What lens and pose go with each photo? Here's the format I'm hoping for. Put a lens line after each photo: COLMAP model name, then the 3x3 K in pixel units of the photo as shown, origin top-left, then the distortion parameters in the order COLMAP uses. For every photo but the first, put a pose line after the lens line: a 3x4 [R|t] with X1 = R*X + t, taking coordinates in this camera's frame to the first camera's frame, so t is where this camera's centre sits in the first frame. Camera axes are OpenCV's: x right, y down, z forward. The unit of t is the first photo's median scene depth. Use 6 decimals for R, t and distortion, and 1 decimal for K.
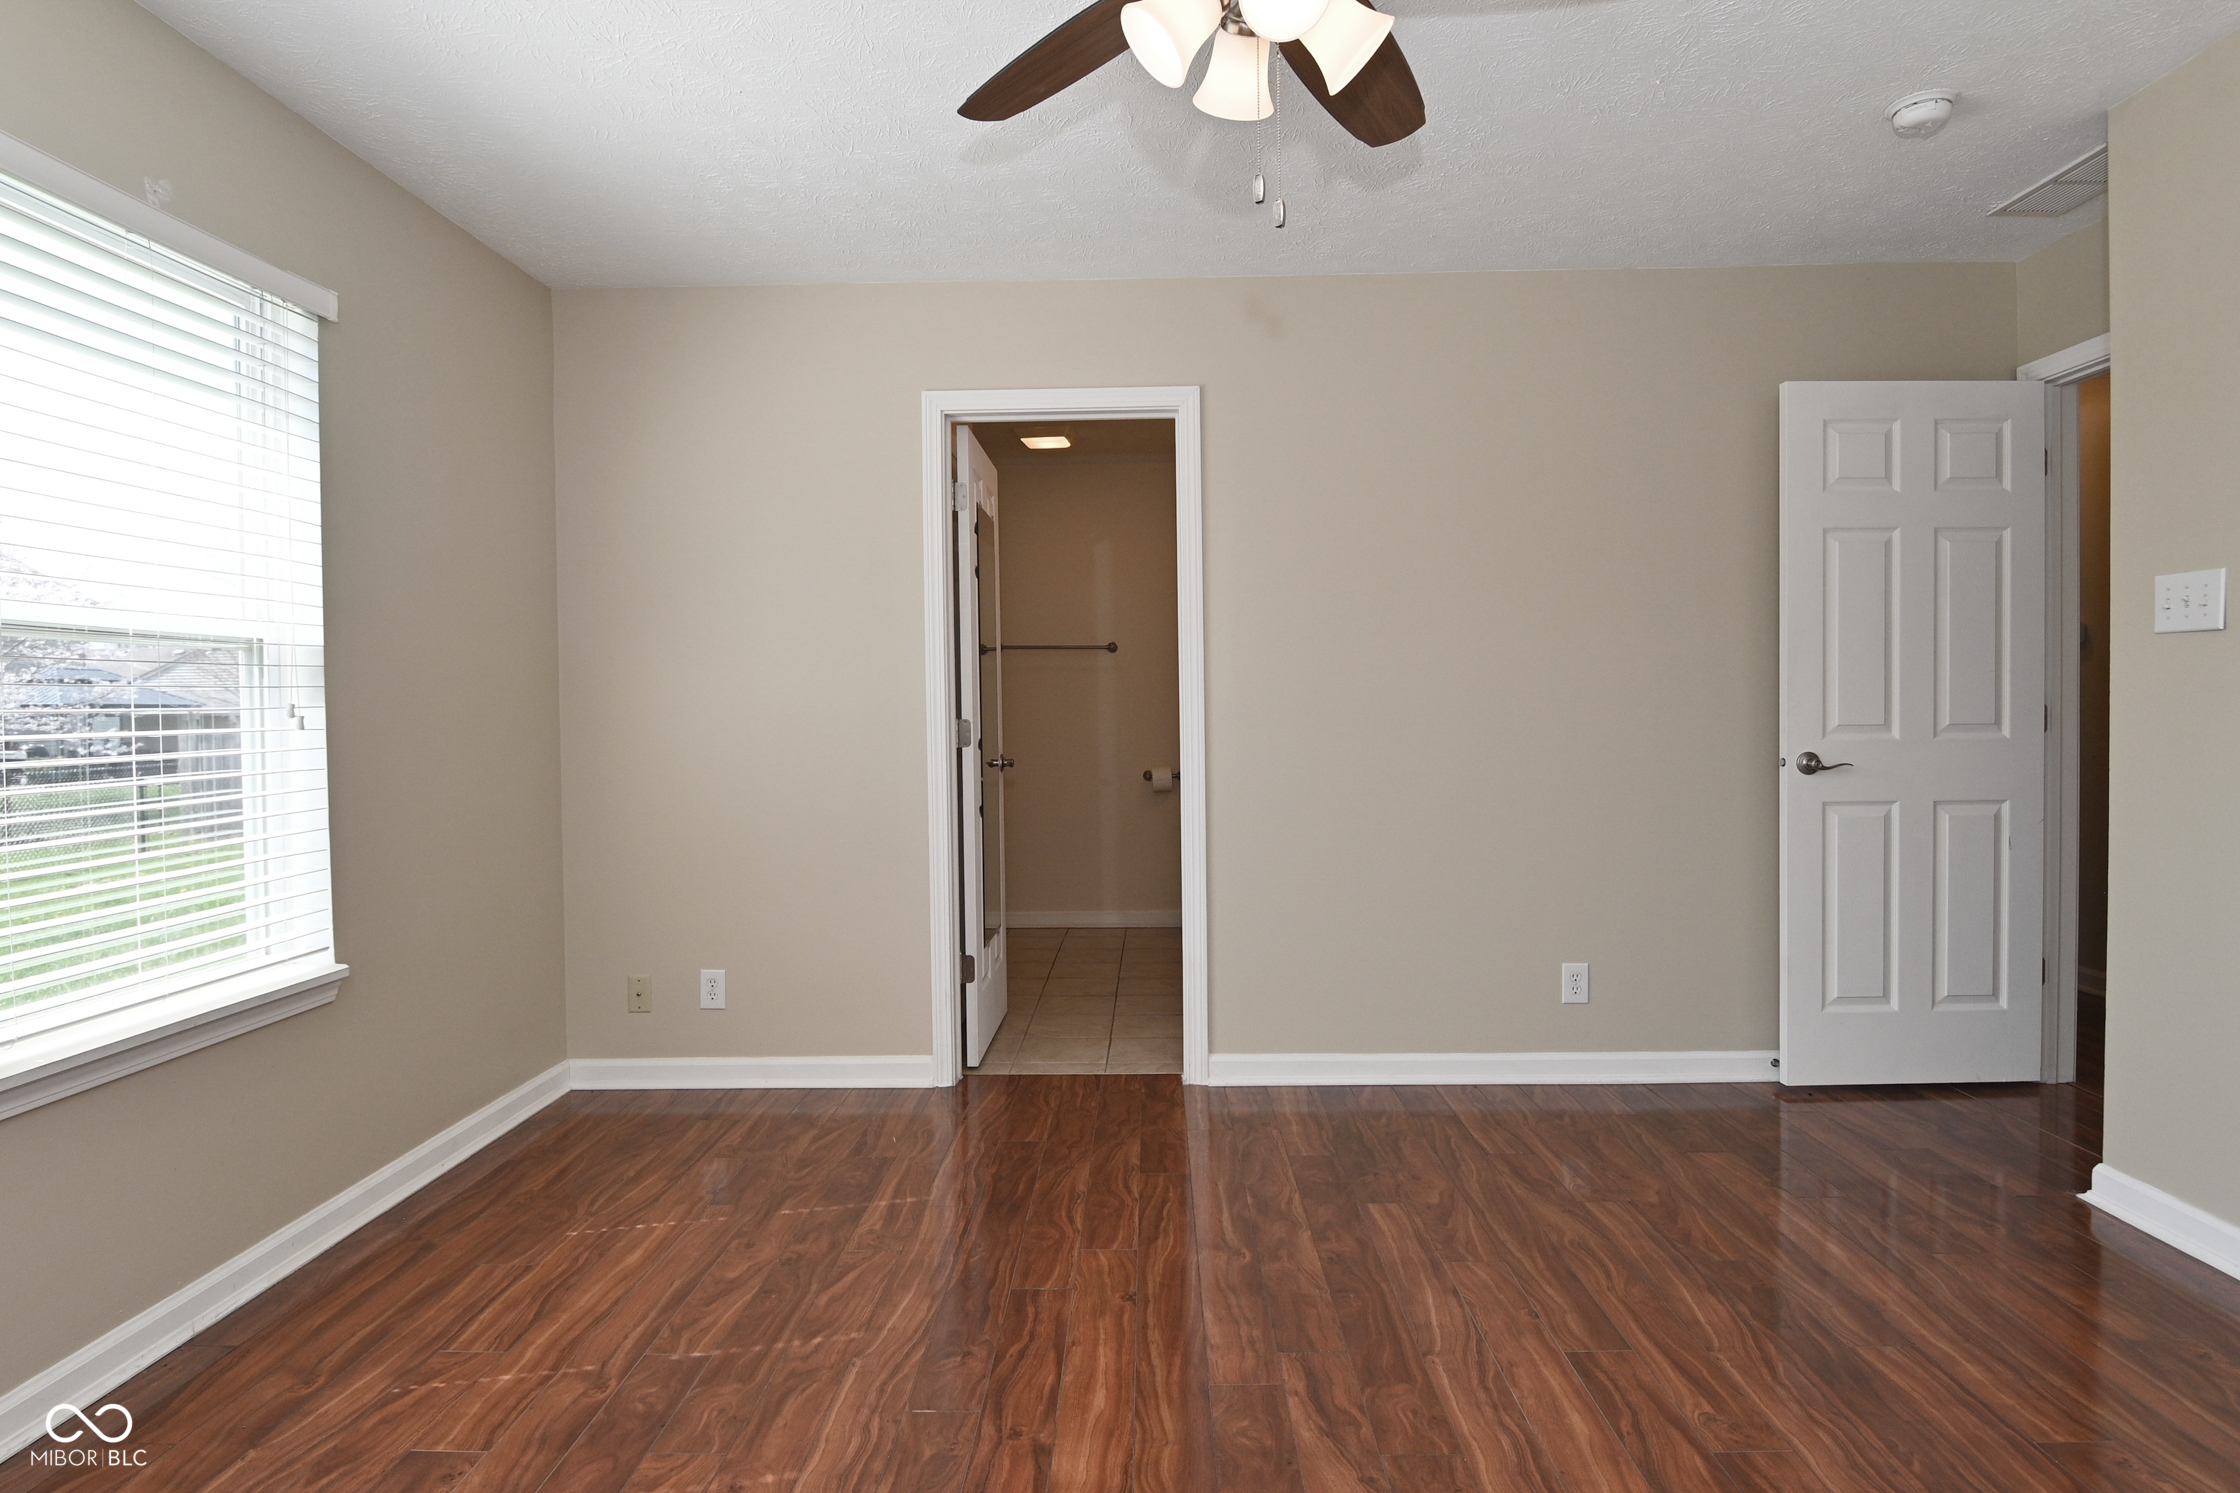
lens RADIAL K [[1184.6, 0, 1125.0], [0, 1184.6, 735.5], [0, 0, 1]] dist [0.017638, -0.028276]
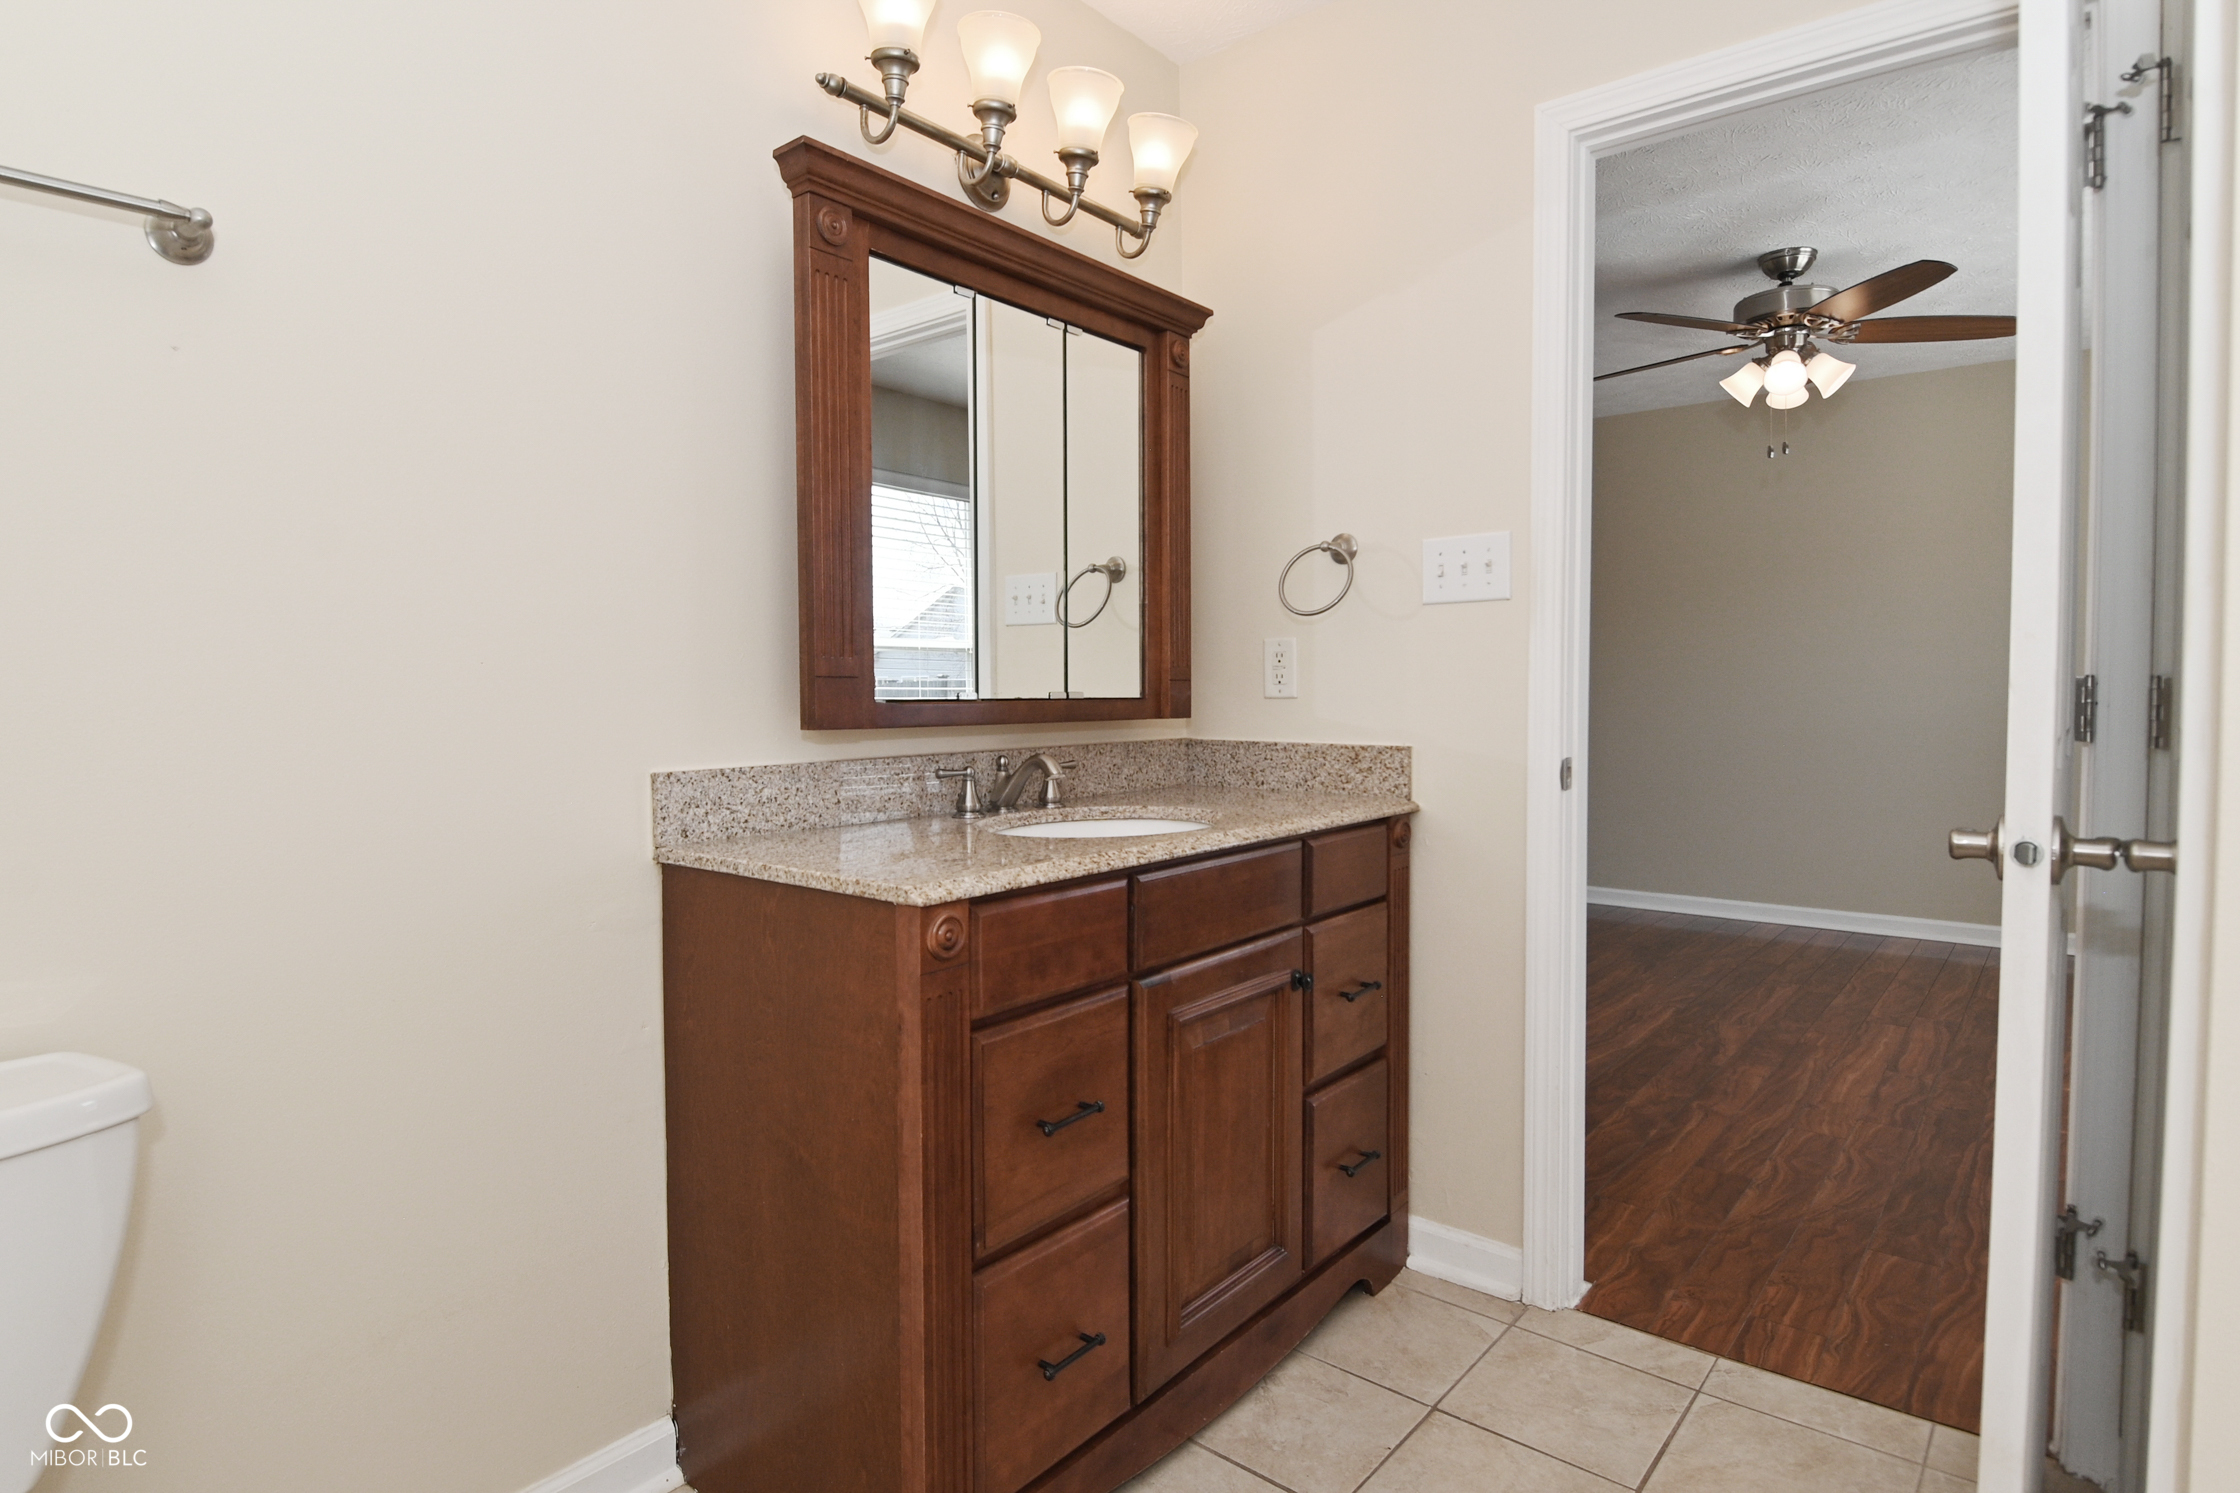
lens RADIAL K [[1184.6, 0, 1125.0], [0, 1184.6, 735.5], [0, 0, 1]] dist [0.017638, -0.028276]
pose [[-0.785775, -0.010459, 0.618424, -0.211510], [0.026679, 0.998353, 0.050783, -0.039894], [-0.617936, 0.056403, -0.784202, 2.487809]]
